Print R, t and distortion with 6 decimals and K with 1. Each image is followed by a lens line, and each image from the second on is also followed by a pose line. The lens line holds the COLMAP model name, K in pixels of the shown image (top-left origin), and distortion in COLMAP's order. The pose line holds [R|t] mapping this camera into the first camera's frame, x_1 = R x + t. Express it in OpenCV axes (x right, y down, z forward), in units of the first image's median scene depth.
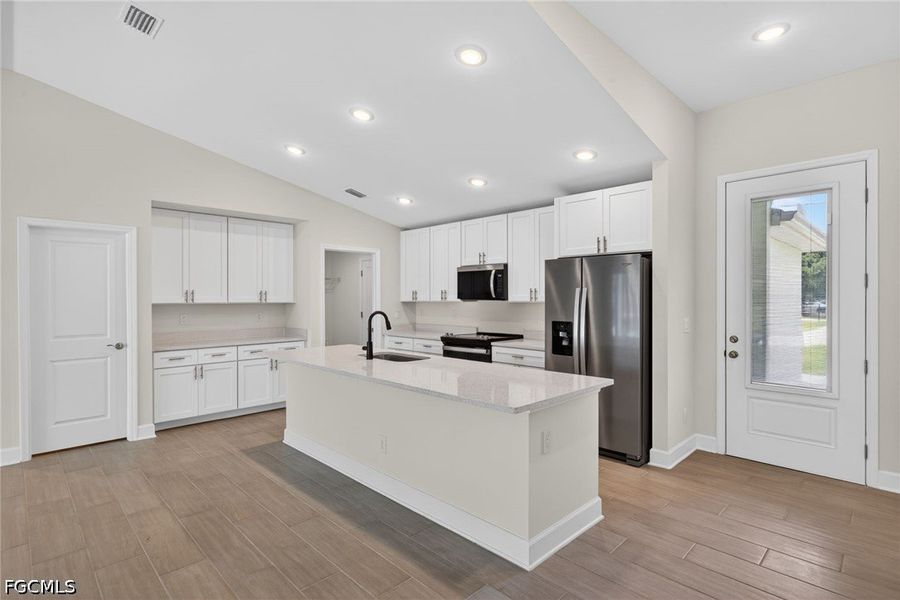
lens RADIAL K [[436.6, 0, 451.3], [0, 436.6, 298.9], [0, 0, 1]] dist [0.000438, -0.000762]
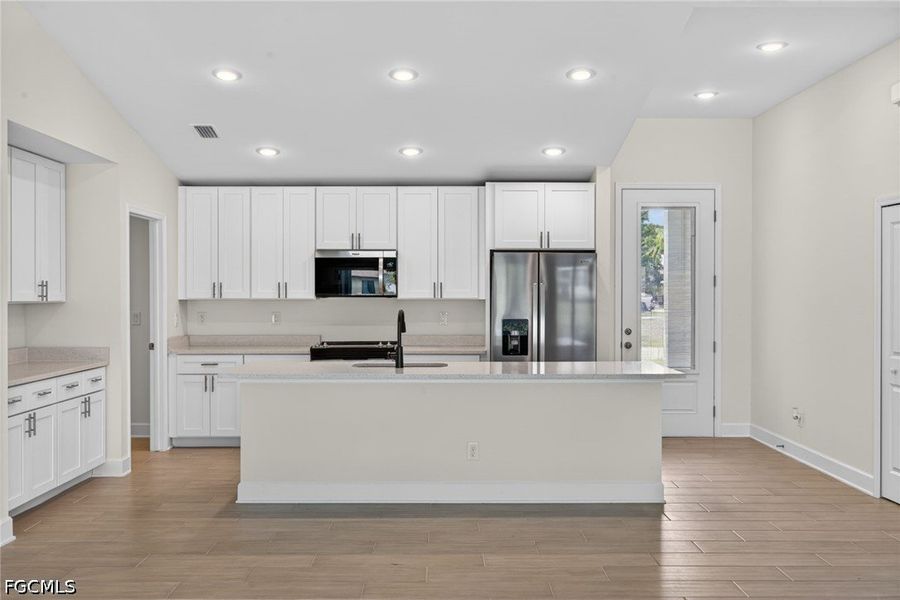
lens RADIAL K [[824.2, 0, 448.9], [0, 824.2, 300.1], [0, 0, 1]] dist [-0.014602, 0.000000]
pose [[0.707921, -0.002019, 0.706289, -1.081912], [0.000628, 0.999997, 0.002229, 0.006625], [-0.706292, -0.001134, 0.707920, -0.151034]]
